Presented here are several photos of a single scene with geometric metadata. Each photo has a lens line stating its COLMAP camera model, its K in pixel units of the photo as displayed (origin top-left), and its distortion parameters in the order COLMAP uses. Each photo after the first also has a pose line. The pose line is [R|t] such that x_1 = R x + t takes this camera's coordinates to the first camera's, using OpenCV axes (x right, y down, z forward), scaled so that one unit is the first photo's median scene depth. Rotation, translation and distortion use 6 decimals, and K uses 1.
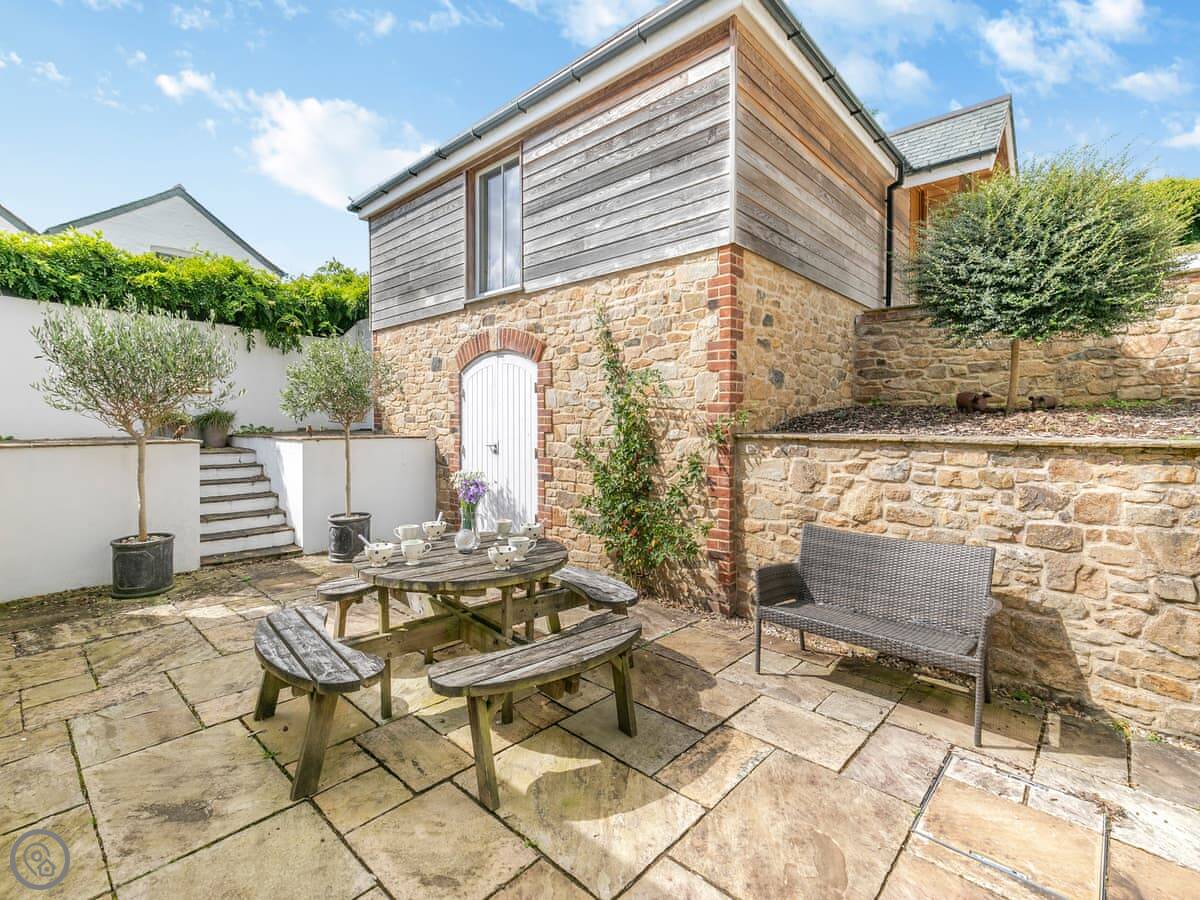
lens RADIAL K [[547.3, 0, 592.7], [0, 547.3, 428.8], [0, 0, 1]] dist [0.003152, -0.000297]
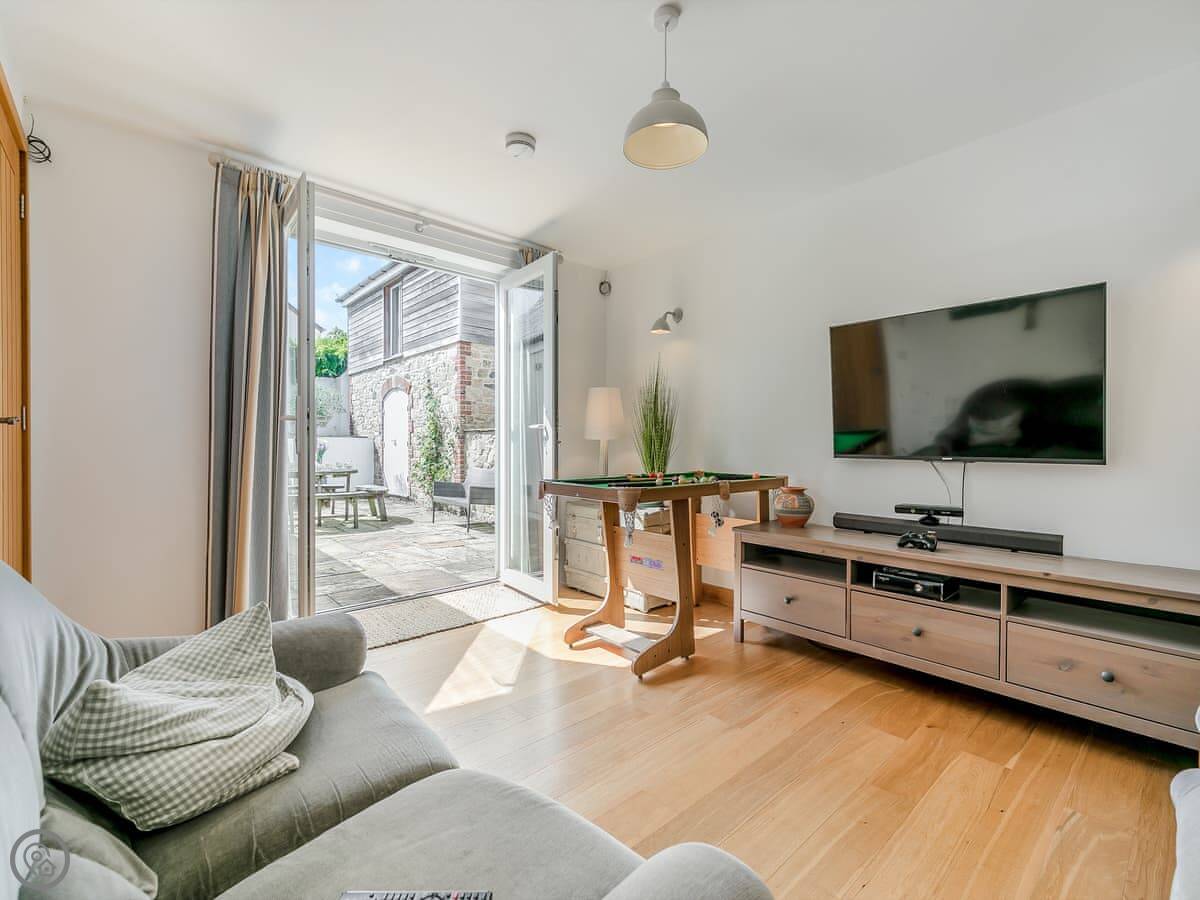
lens RADIAL K [[547.3, 0, 594.5], [0, 547.3, 441.8], [0, 0, 1]] dist [0.003152, -0.000297]
pose [[0.992660, -0.001236, -0.120932, 0.750089], [-0.000266, 0.999923, -0.012403, 0.060911], [0.120938, 0.012344, 0.992583, -0.769101]]
